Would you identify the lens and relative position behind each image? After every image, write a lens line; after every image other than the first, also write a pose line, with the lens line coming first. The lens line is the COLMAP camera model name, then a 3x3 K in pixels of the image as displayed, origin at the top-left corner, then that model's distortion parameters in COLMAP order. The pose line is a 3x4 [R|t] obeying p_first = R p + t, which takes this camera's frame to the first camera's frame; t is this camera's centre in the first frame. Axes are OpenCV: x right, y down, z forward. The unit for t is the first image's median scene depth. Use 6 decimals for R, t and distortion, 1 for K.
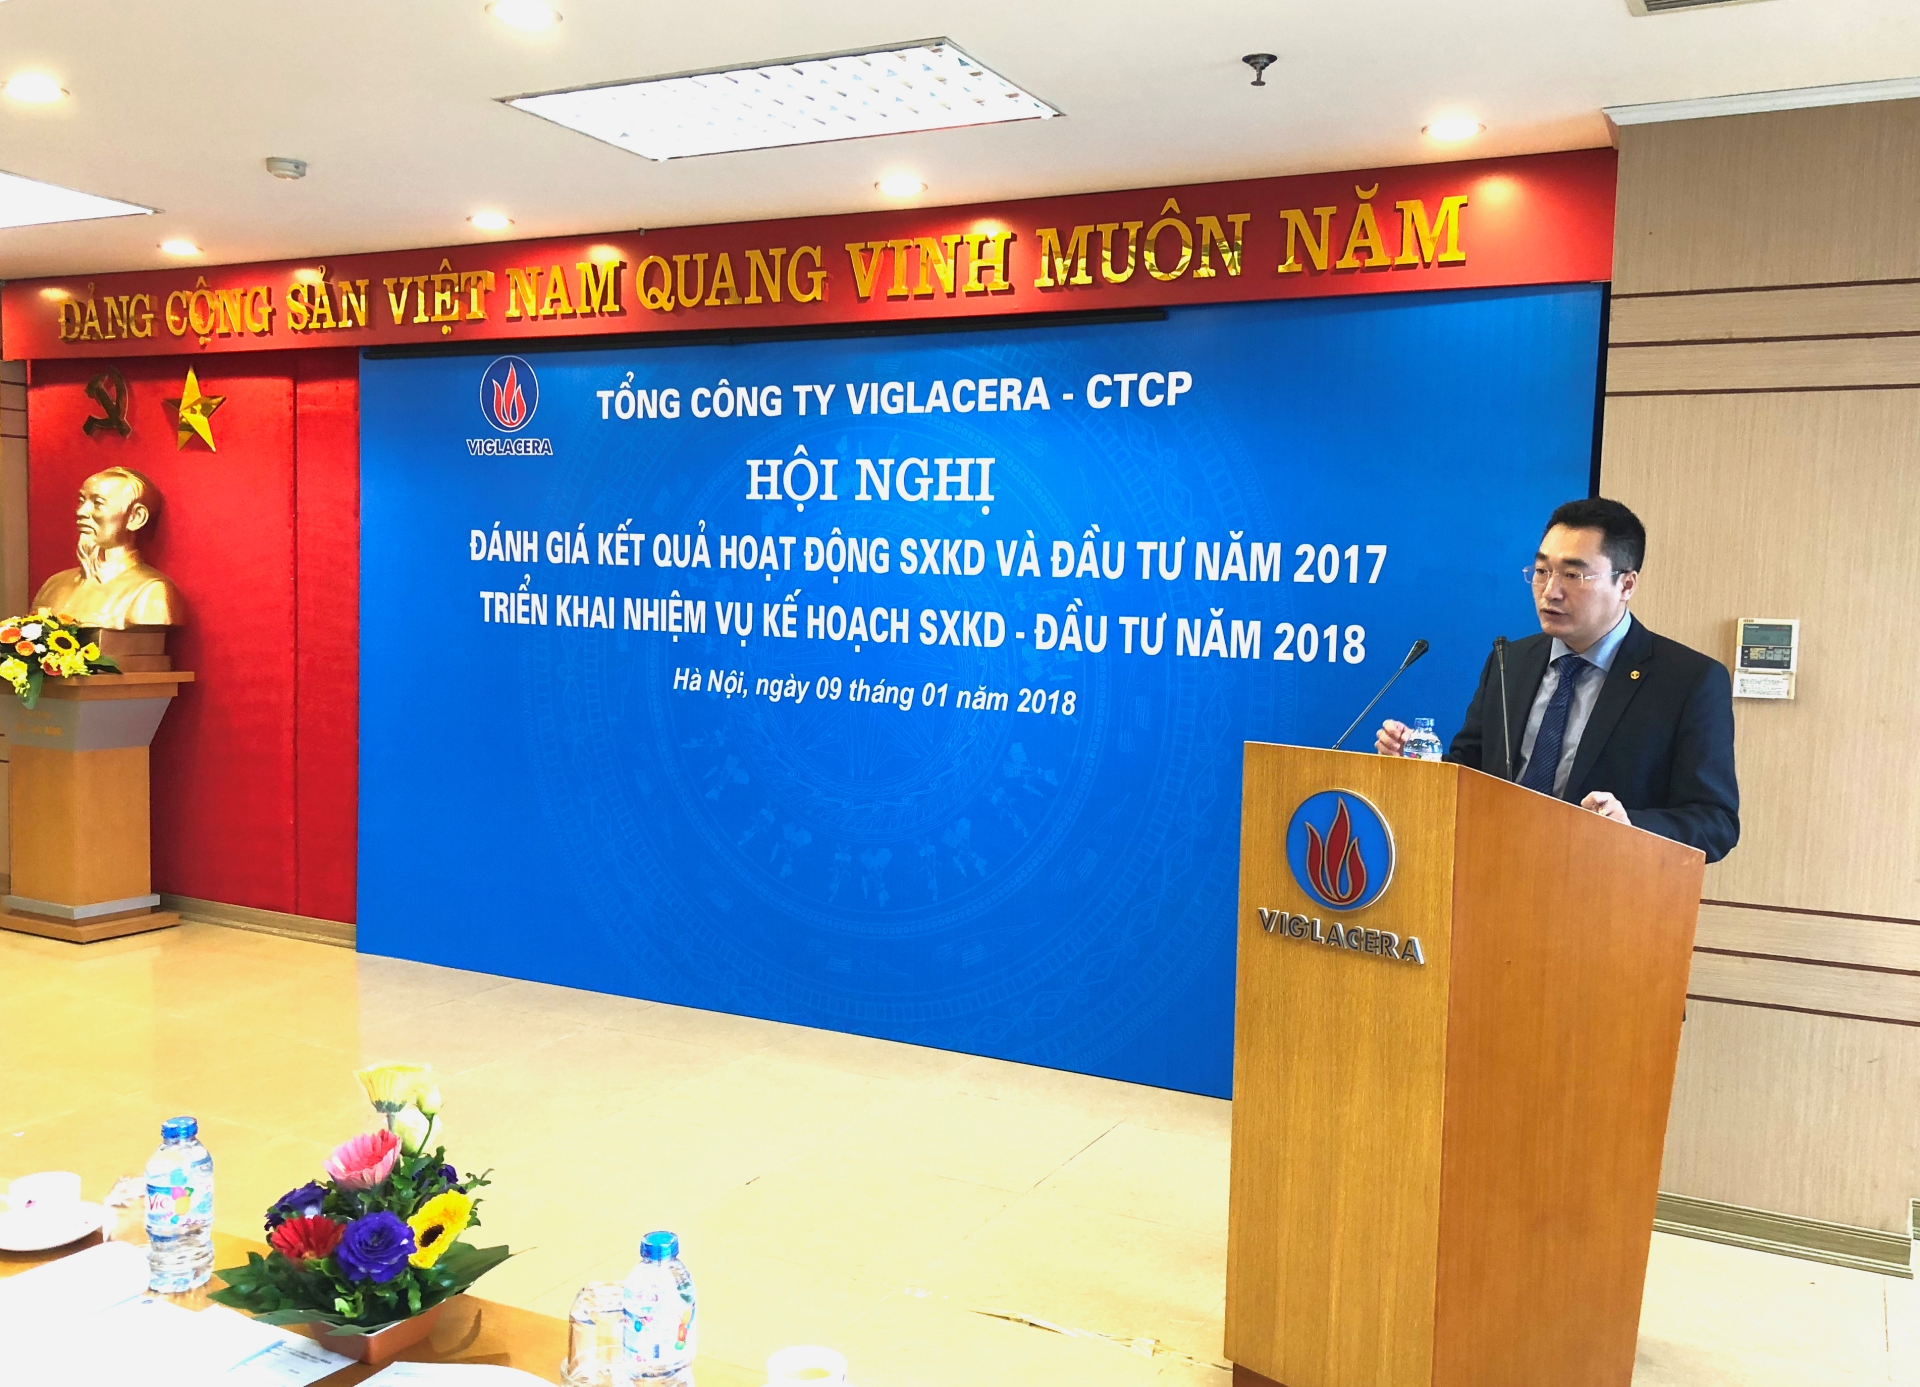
lens RADIAL K [[1684.4, 0, 961.8], [0, 1684.4, 694.1], [0, 0, 1]] dist [-0.001072, 0.040814]
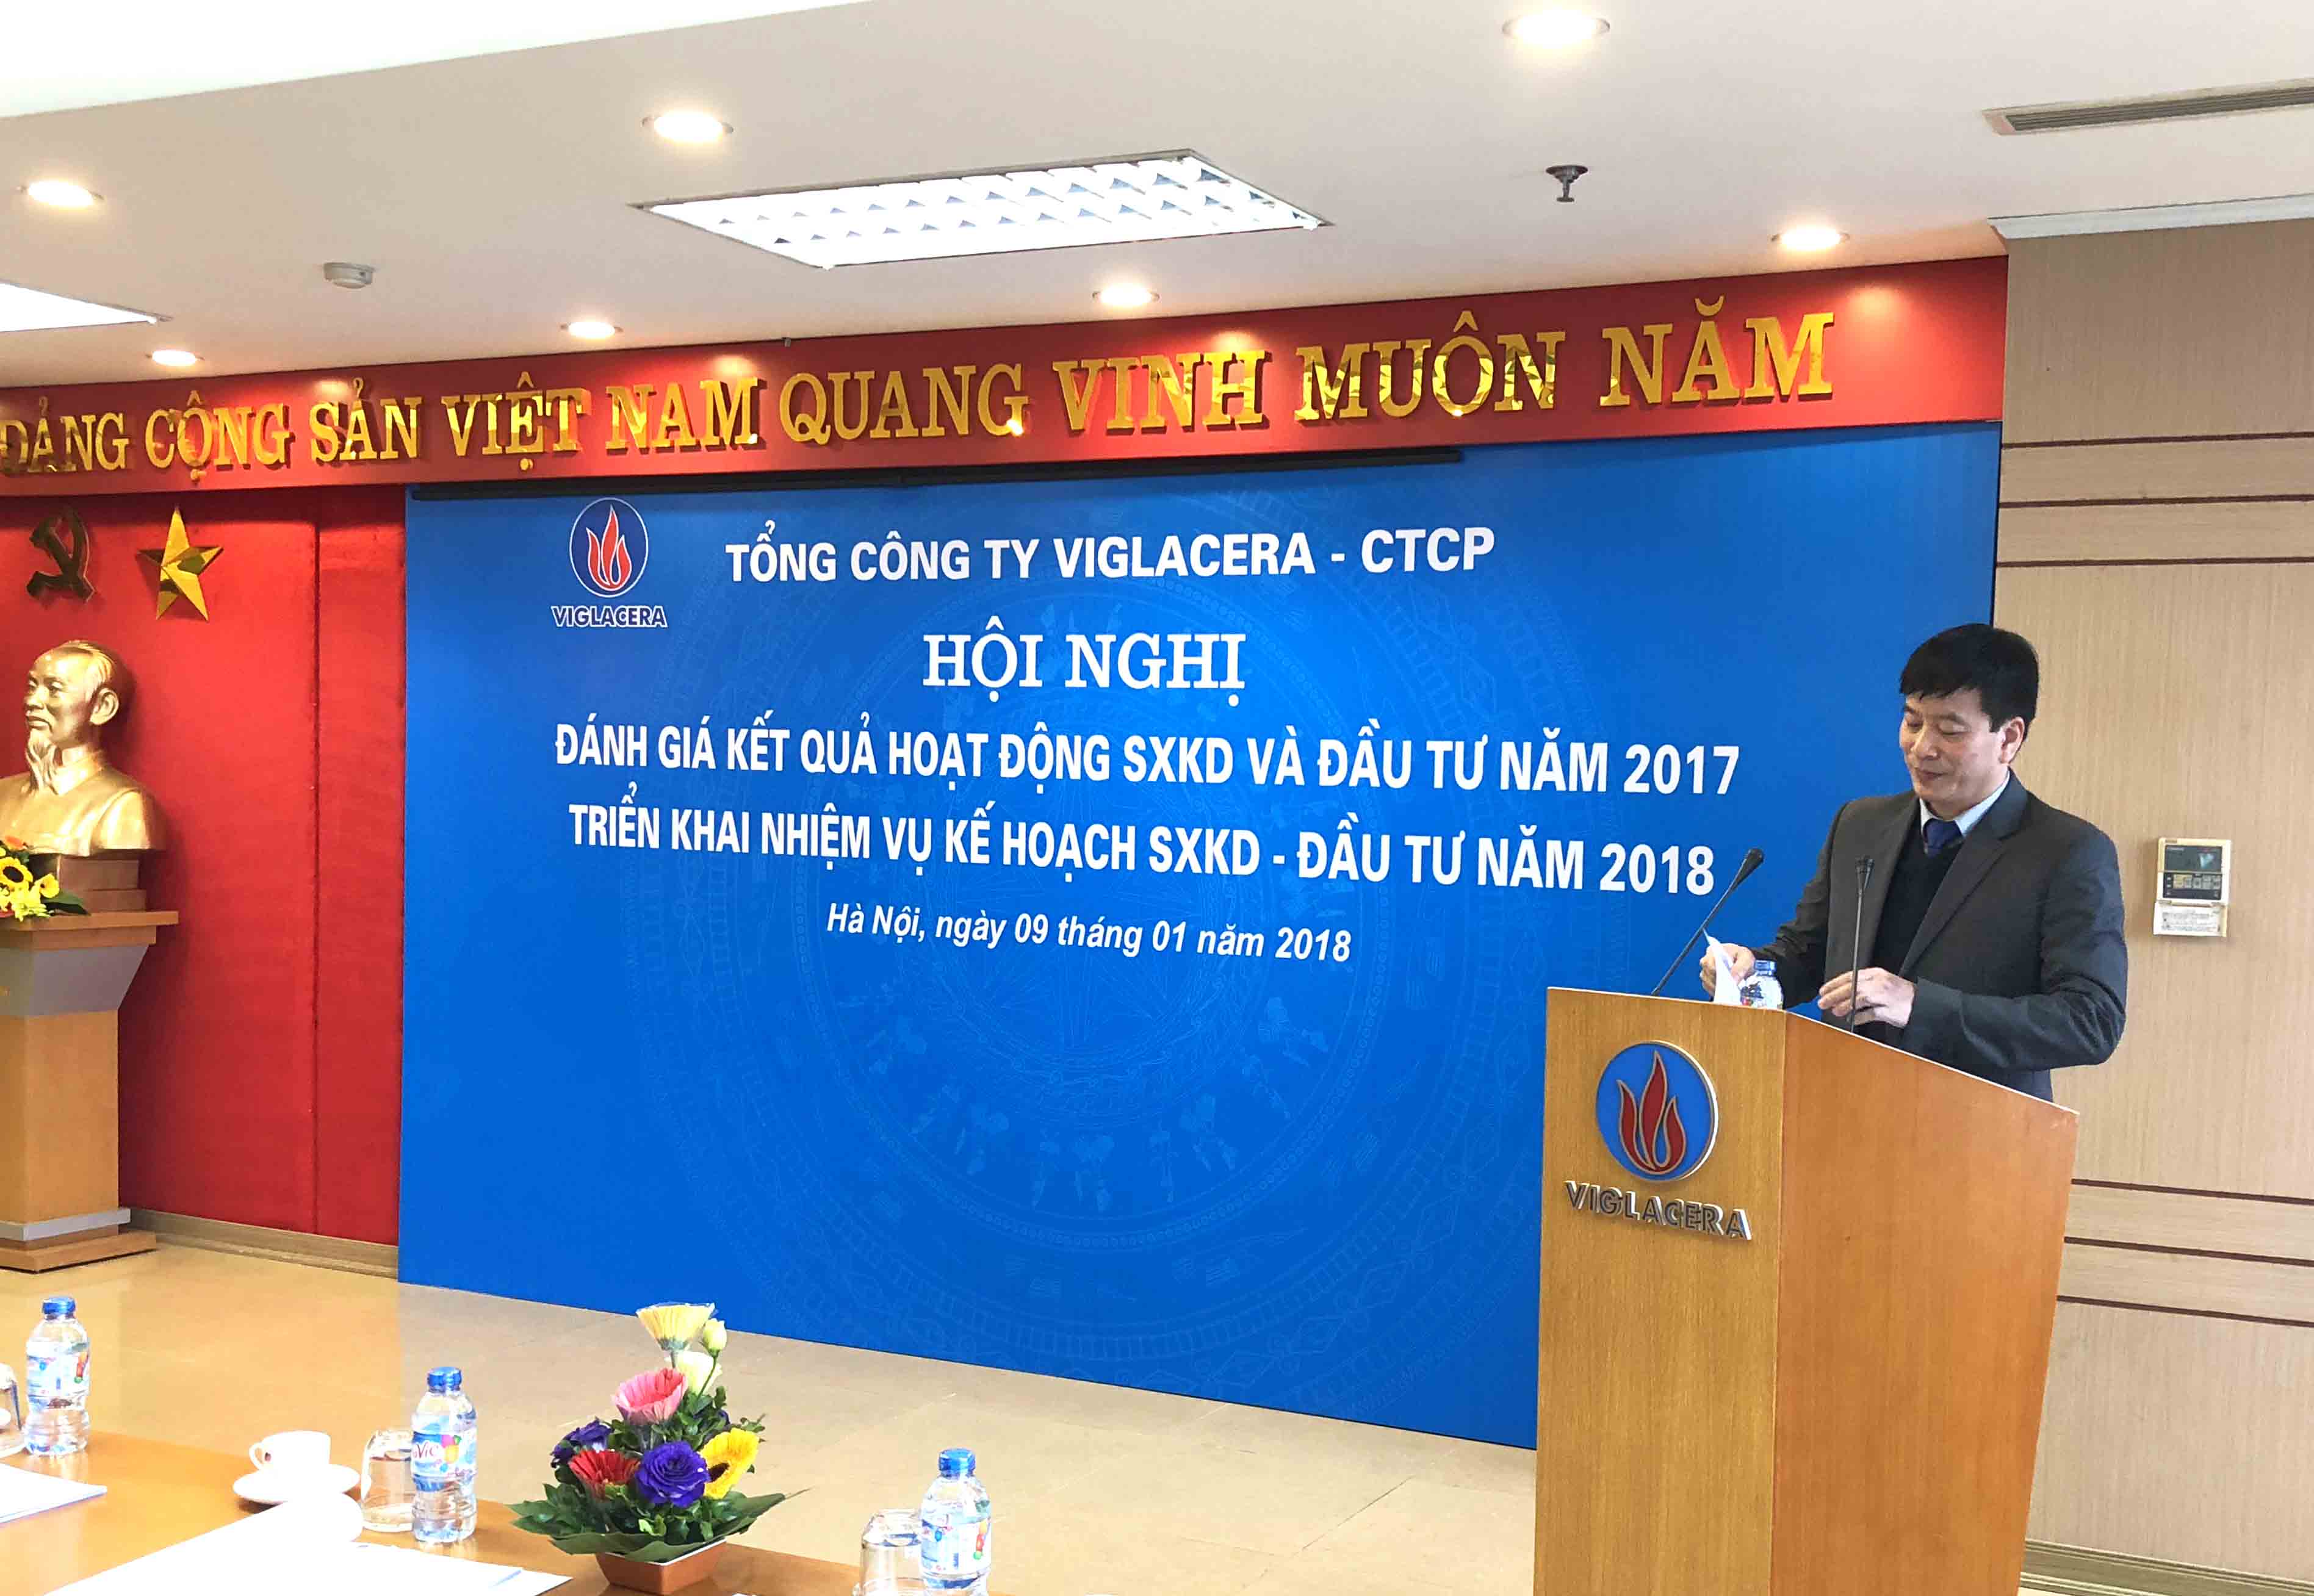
lens RADIAL K [[2452.2, 0, 1189.7], [0, 2452.2, 872.8], [0, 0, 1]] dist [0.025906, 0.000000]
pose [[0.999986, -0.004439, 0.002996, -0.010349], [0.004517, 0.999637, -0.026556, 0.001054], [-0.002877, 0.026569, 0.999643, -0.143243]]
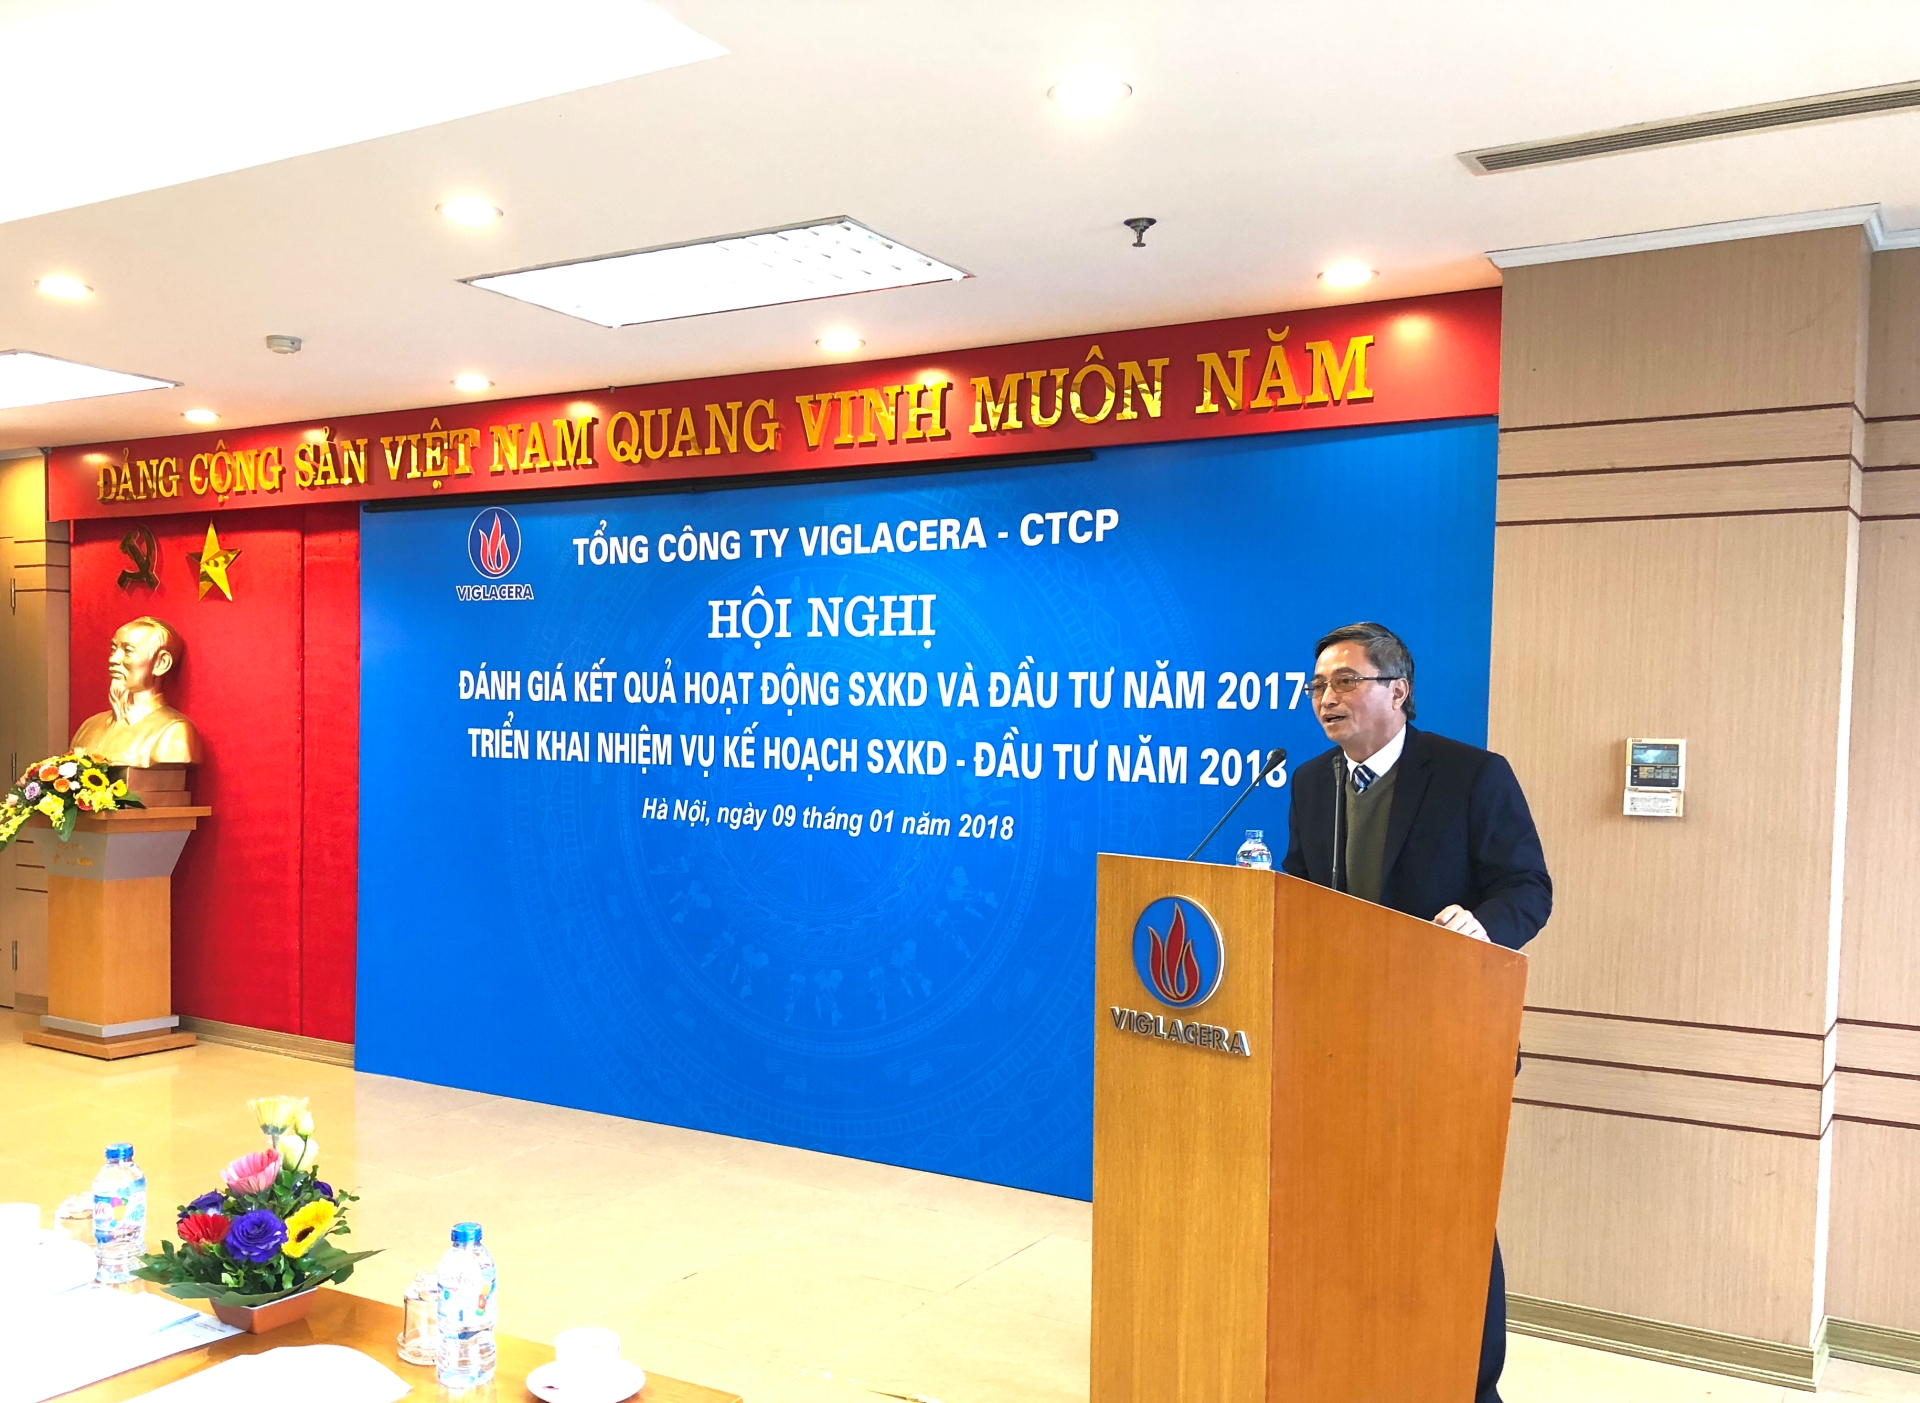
lens RADIAL K [[1725.2, 0, 820.6], [0, 1725.2, 765.2], [0, 0, 1]] dist [0.029087, -0.039816]
pose [[0.994686, -0.008375, -0.102610, 0.059154], [0.004301, 0.999196, -0.039859, 0.008477], [0.102861, 0.039206, 0.993923, -0.072692]]
